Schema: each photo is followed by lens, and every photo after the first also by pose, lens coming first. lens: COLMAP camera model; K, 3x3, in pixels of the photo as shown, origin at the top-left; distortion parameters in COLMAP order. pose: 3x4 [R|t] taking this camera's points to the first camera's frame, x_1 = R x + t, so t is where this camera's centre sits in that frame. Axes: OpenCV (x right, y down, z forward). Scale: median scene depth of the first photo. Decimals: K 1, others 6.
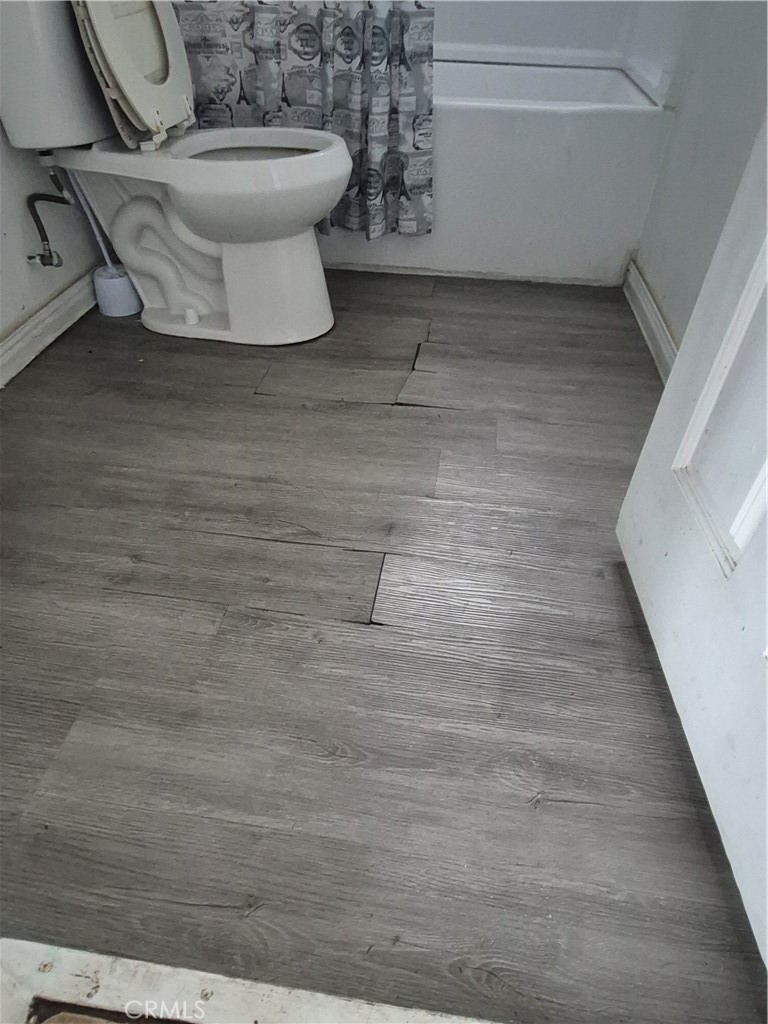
lens RADIAL K [[644.6, 0, 379.0], [0, 644.6, 511.3], [0, 0, 1]] dist [-0.002359, -0.000687]
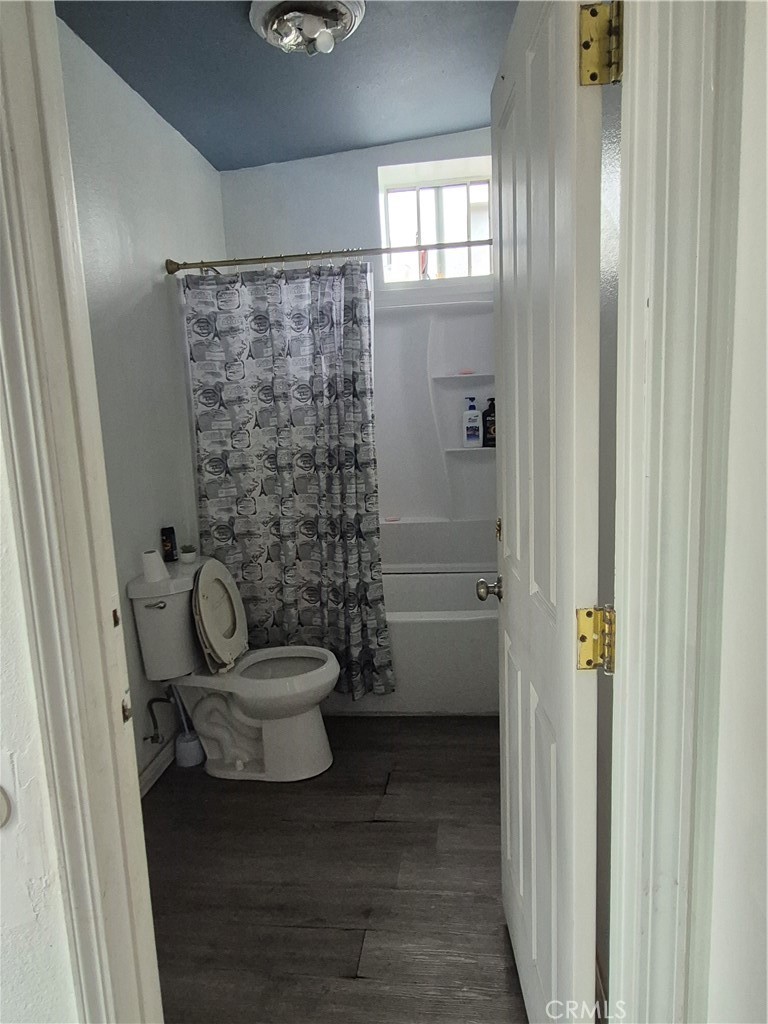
lens RADIAL K [[644.6, 0, 379.0], [0, 644.6, 511.3], [0, 0, 1]] dist [-0.002359, -0.000687]
pose [[0.997078, -0.075785, 0.009582, 0.072846], [0.069202, 0.843023, -0.533408, 0.029316], [0.032347, 0.532512, 0.845804, -0.631479]]
